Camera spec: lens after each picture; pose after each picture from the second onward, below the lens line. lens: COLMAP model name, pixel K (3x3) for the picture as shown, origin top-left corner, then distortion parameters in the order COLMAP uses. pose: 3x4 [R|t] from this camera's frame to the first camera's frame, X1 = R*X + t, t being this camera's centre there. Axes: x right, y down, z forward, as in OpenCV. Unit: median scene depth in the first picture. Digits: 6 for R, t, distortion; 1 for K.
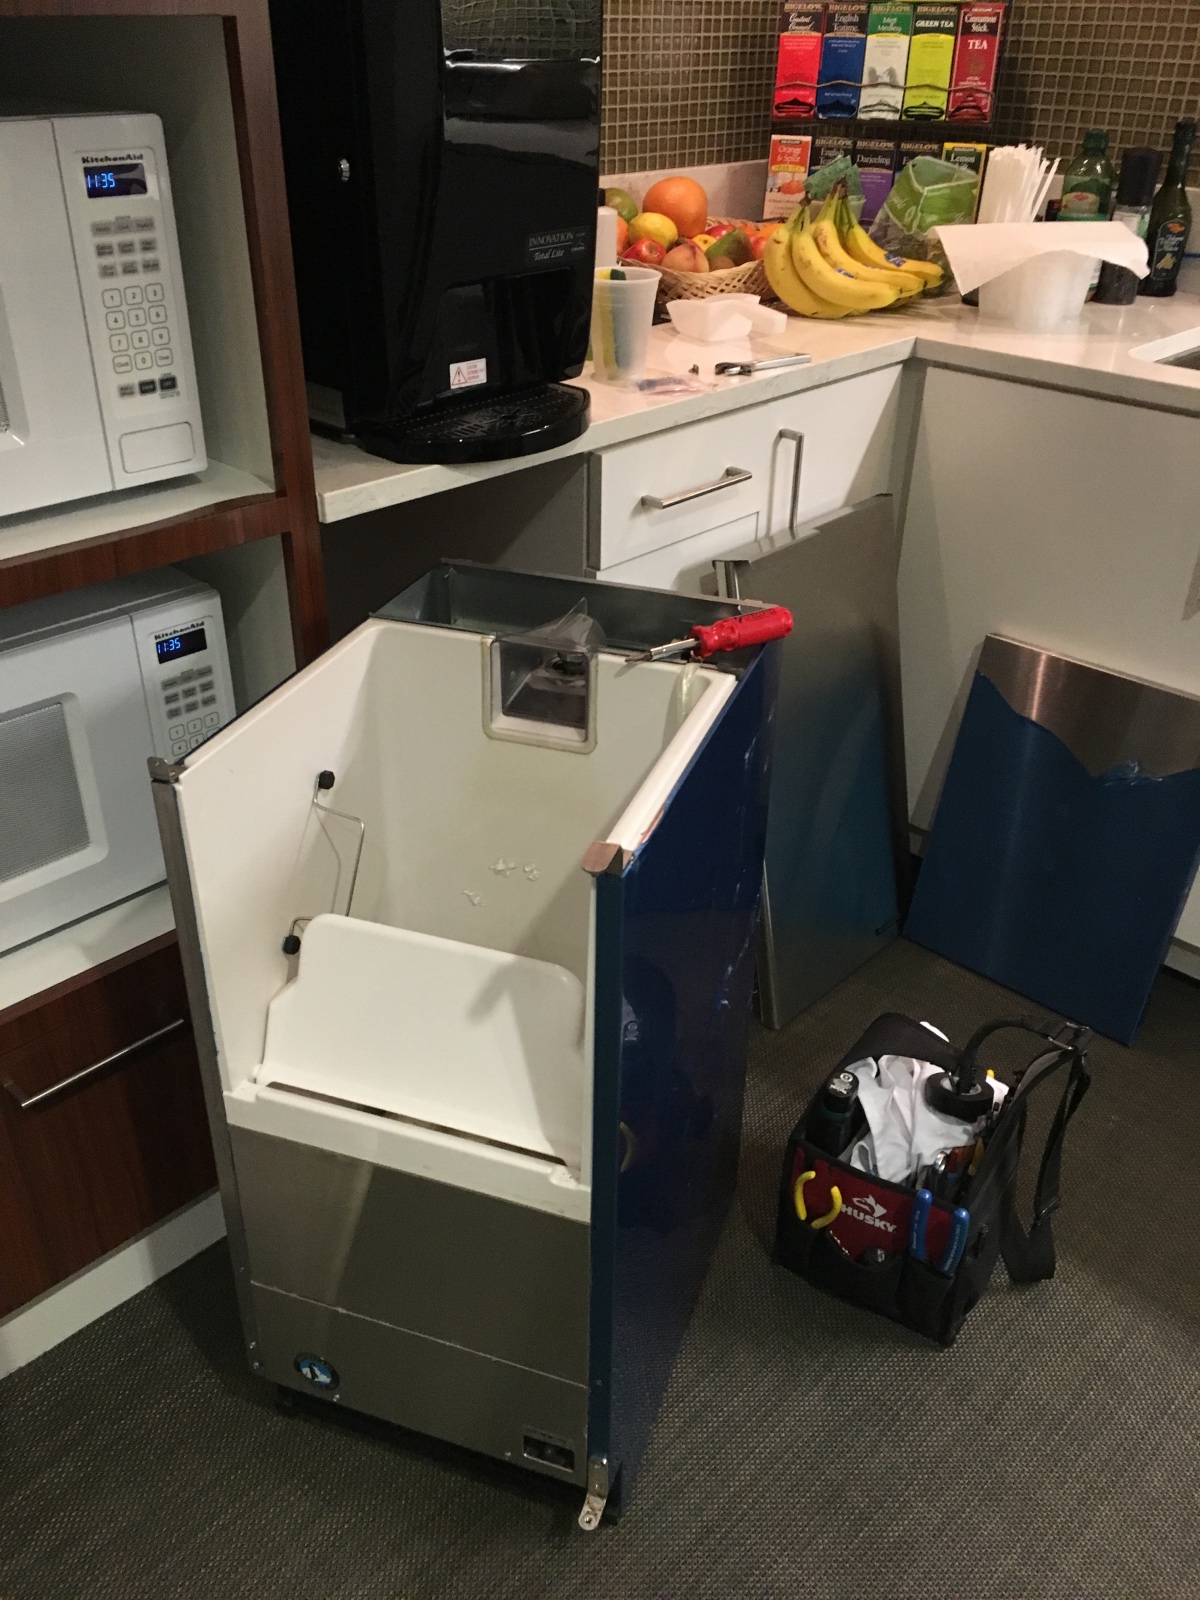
lens RADIAL K [[1360.0, 0, 597.5], [0, 1360.0, 799.5], [0, 0, 1]] dist [-0.007544, -0.002971]
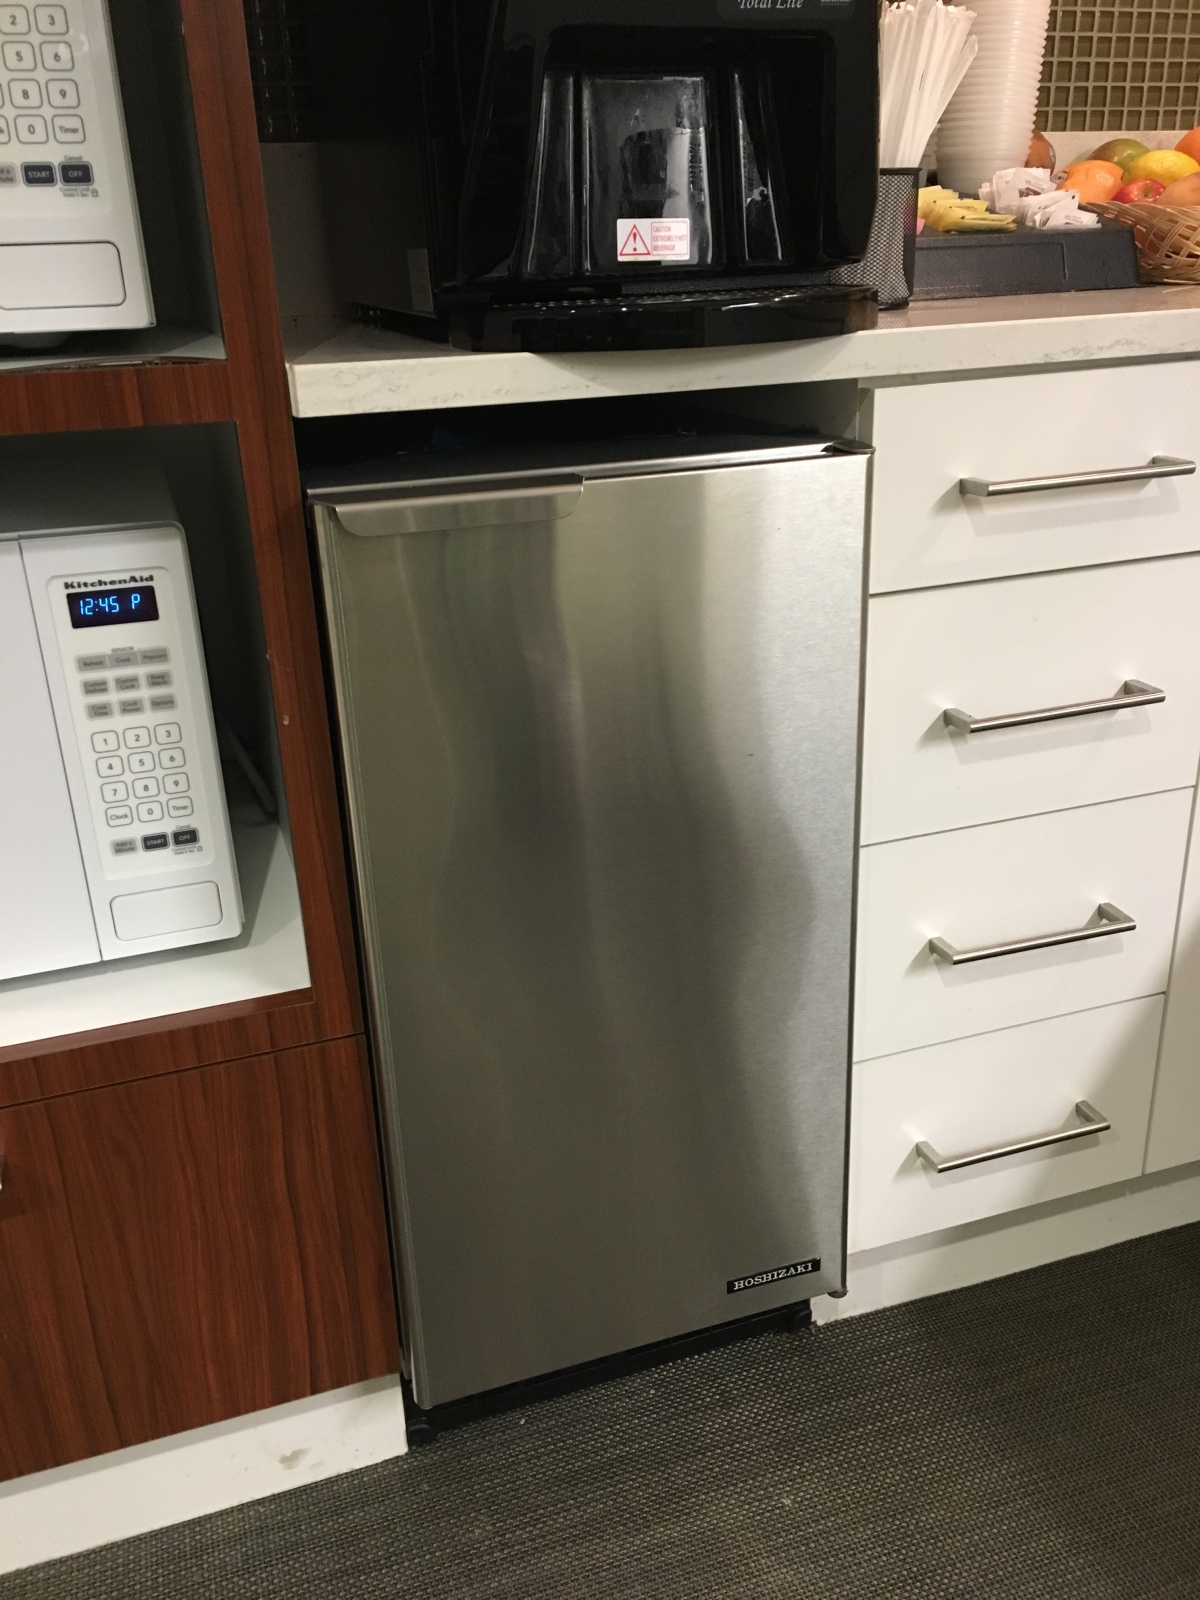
lens RADIAL K [[1360.0, 0, 602.0], [0, 1360.0, 800.3], [0, 0, 1]] dist [-0.007544, -0.002971]
pose [[0.885551, 0.137095, -0.443852, 0.202245], [-0.197672, 0.975850, -0.092969, -0.008185], [0.420387, 0.170066, 0.891264, 0.528035]]
